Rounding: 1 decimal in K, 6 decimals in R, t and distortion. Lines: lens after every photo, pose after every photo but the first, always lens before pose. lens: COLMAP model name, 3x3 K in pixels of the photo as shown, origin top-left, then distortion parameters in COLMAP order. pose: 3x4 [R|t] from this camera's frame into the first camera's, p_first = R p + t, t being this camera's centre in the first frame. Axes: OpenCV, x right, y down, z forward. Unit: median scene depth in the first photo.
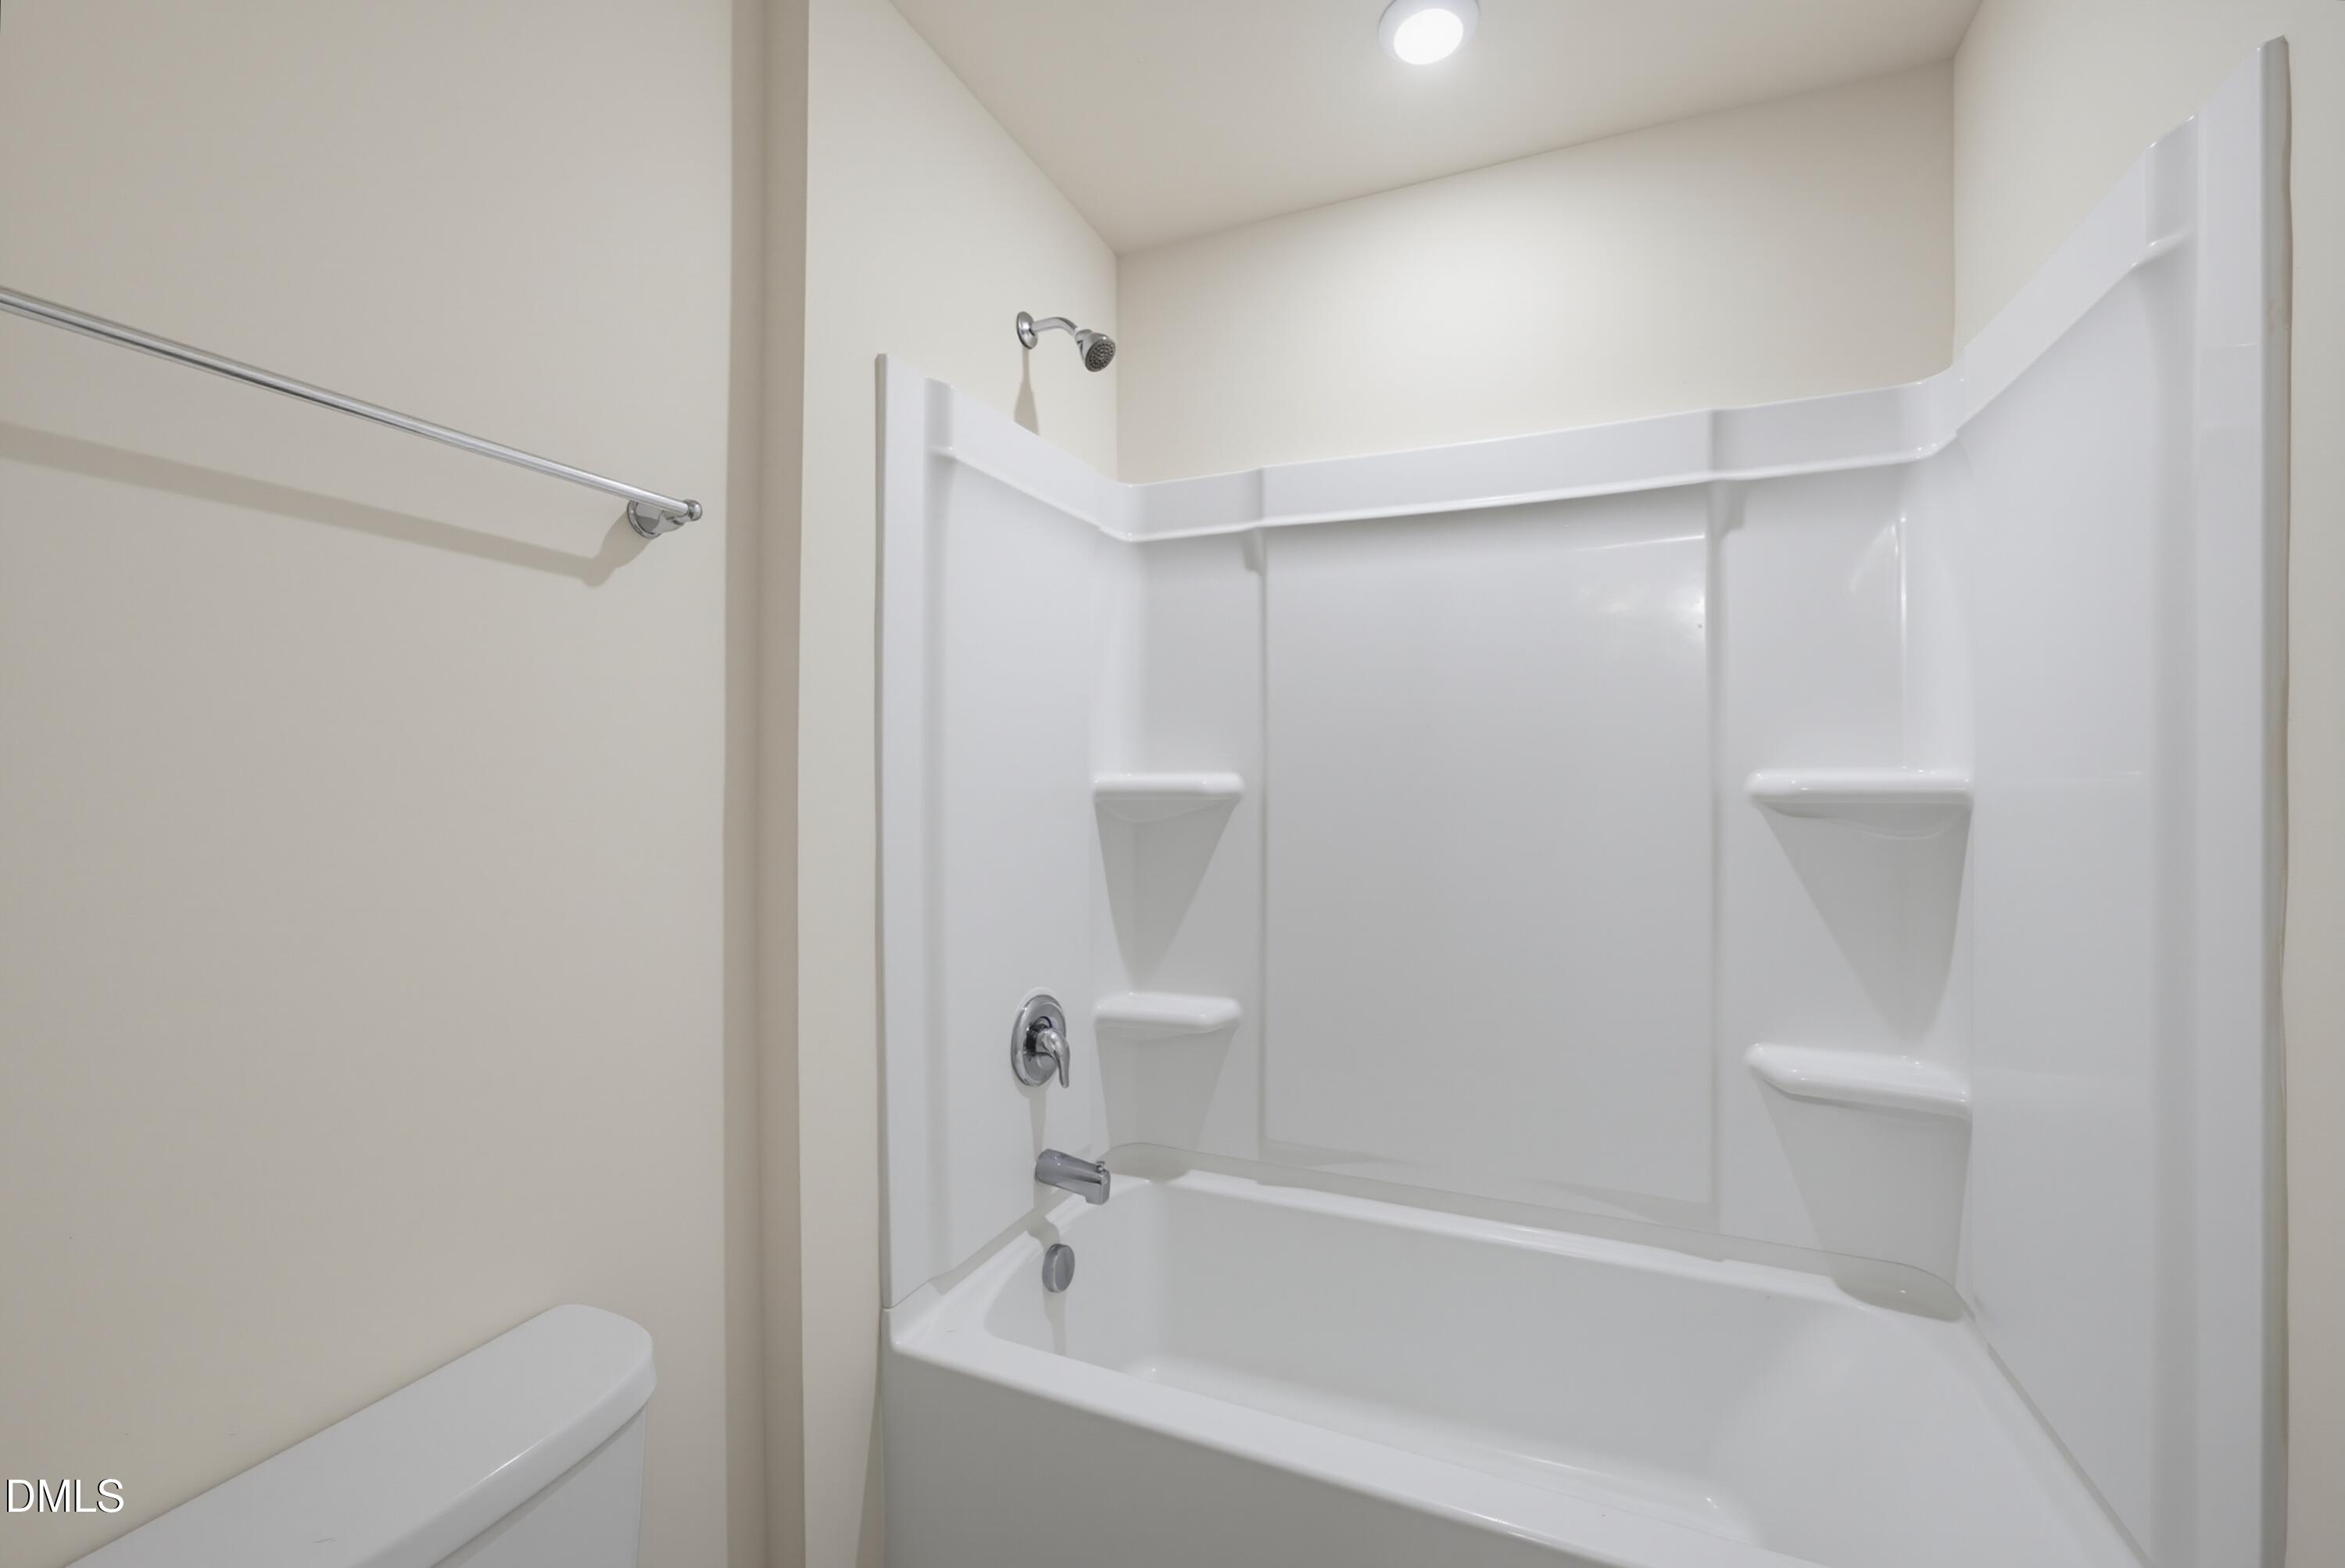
lens RADIAL K [[938.1, 0, 1184.7], [0, 938.1, 775.6], [0, 0, 1]] dist [-0.034651, 0.015244]
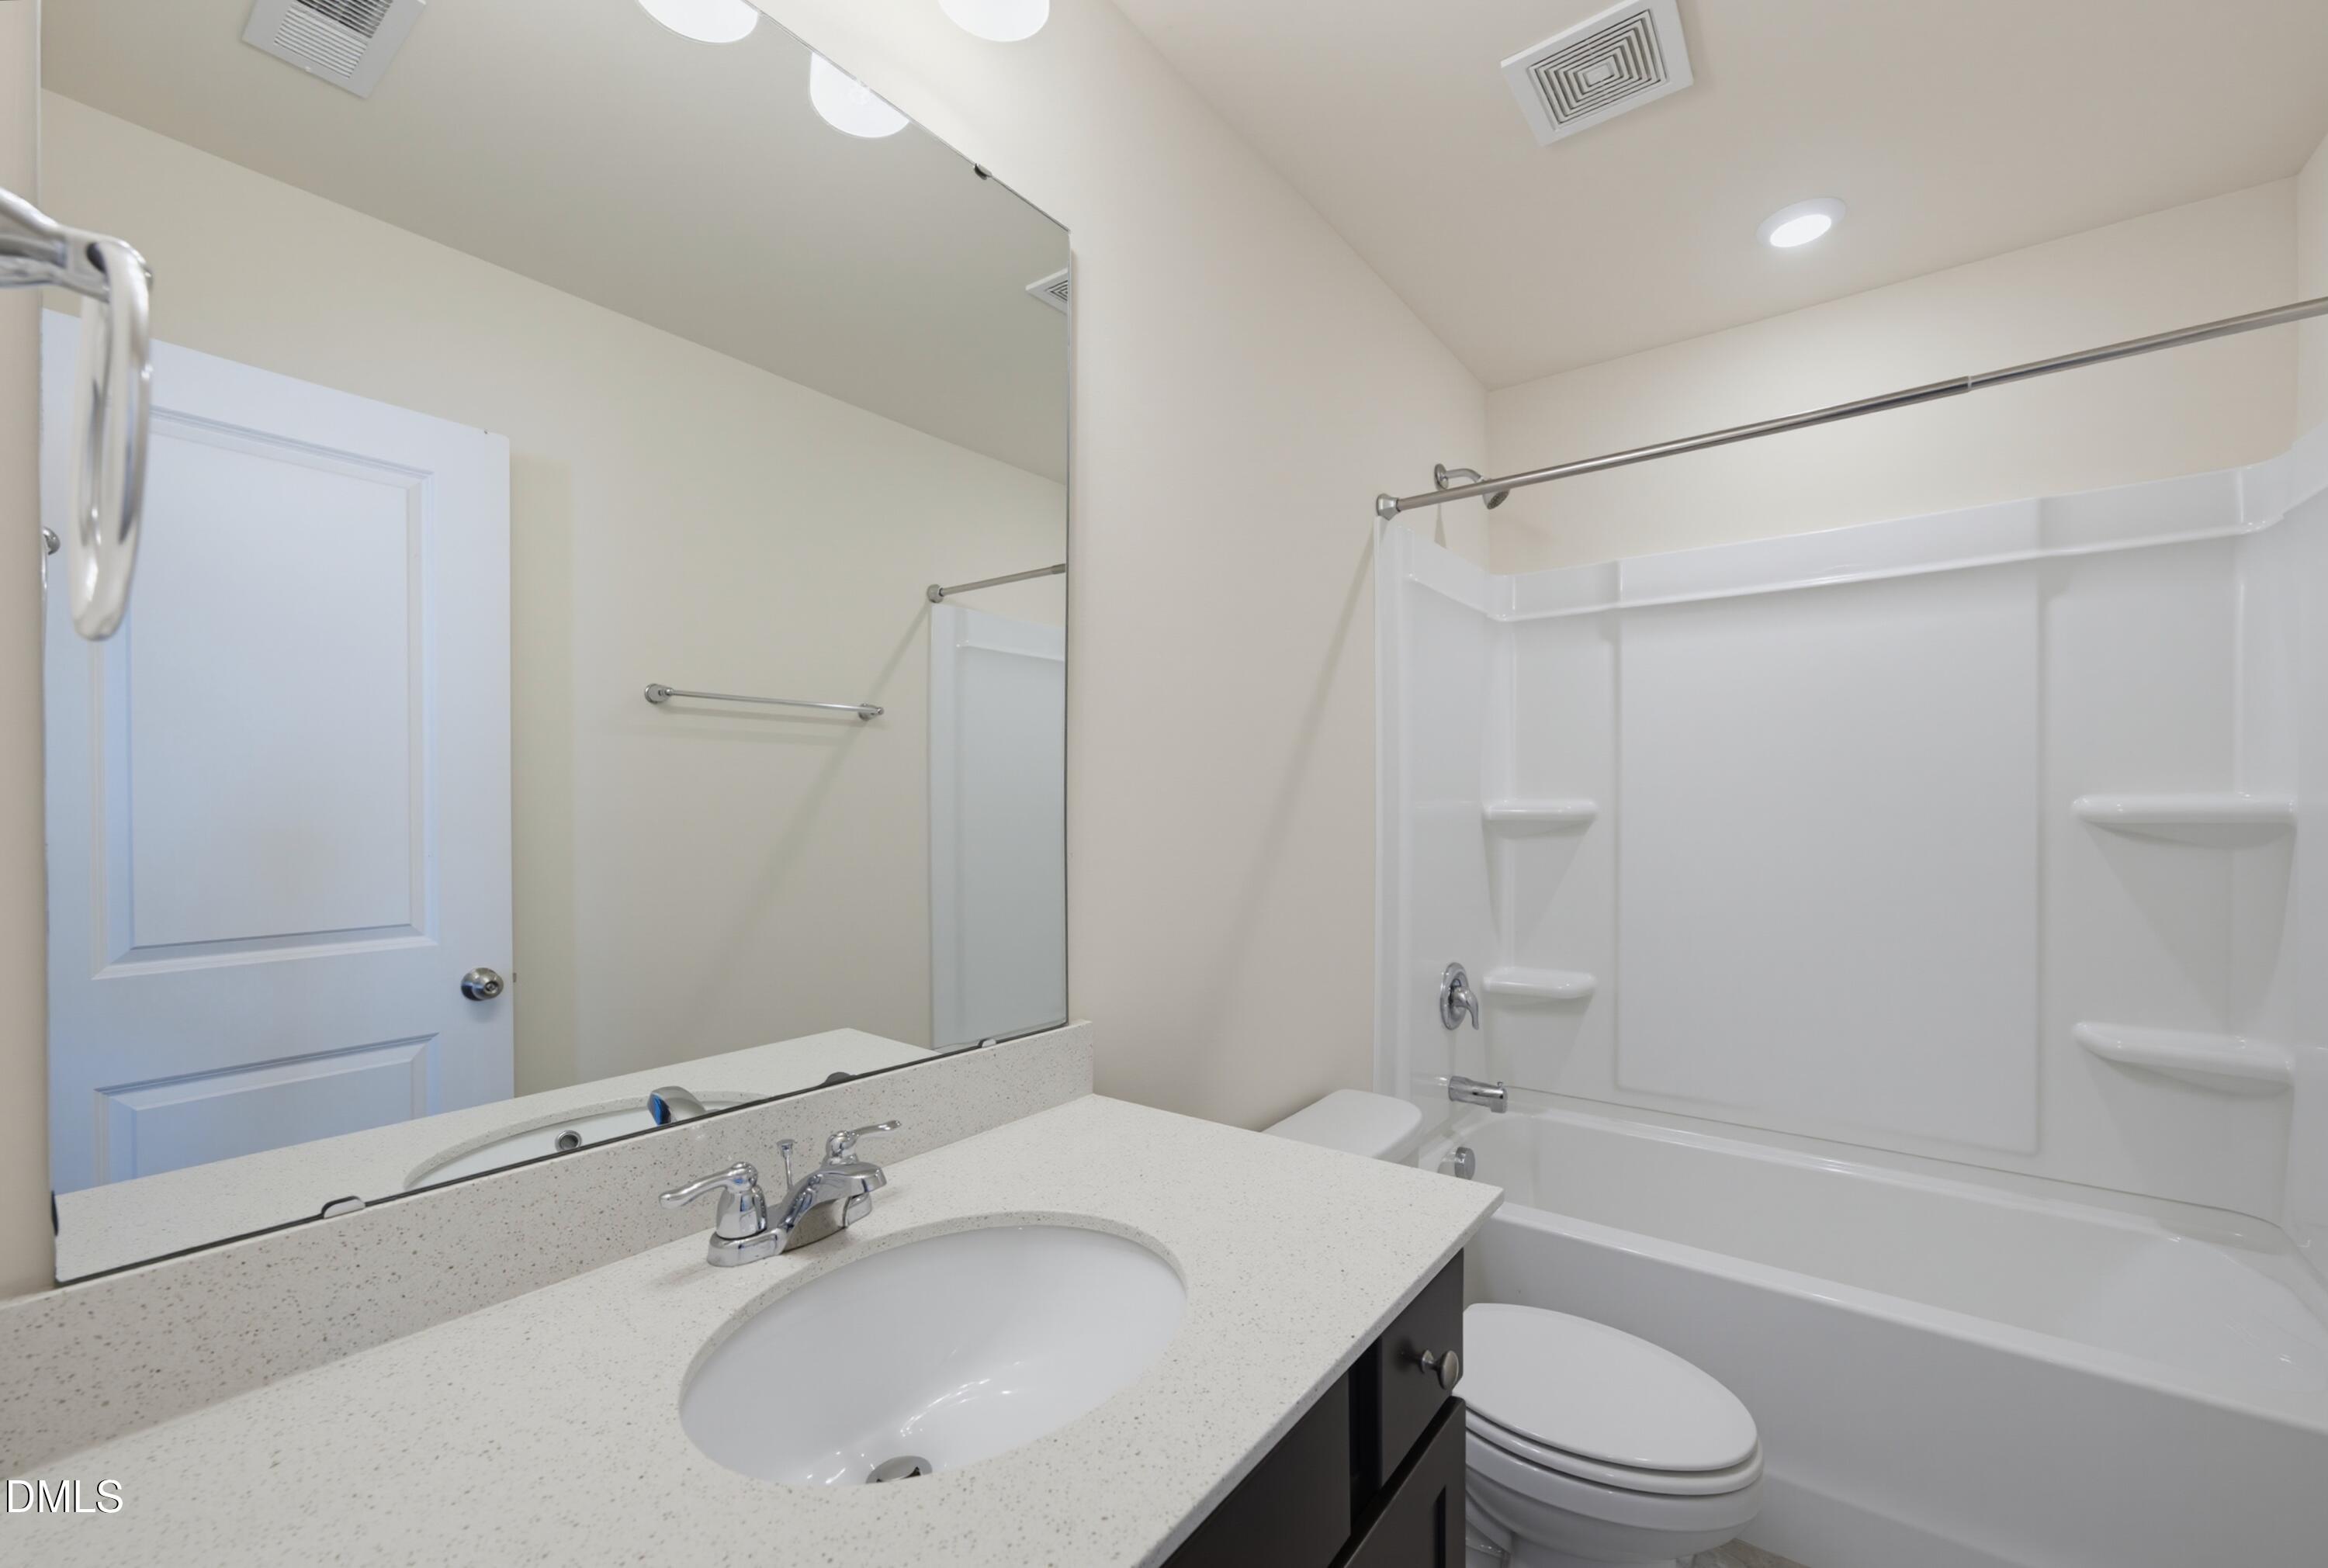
lens RADIAL K [[934.2, 0, 1168.5], [0, 934.2, 805.4], [0, 0, 1]] dist [0.000383, 0.000597]
pose [[0.973590, -0.001818, -0.228298, -0.245261], [0.003406, 0.999973, 0.006564, -0.005467], [0.228280, -0.007168, 0.973569, -0.426487]]
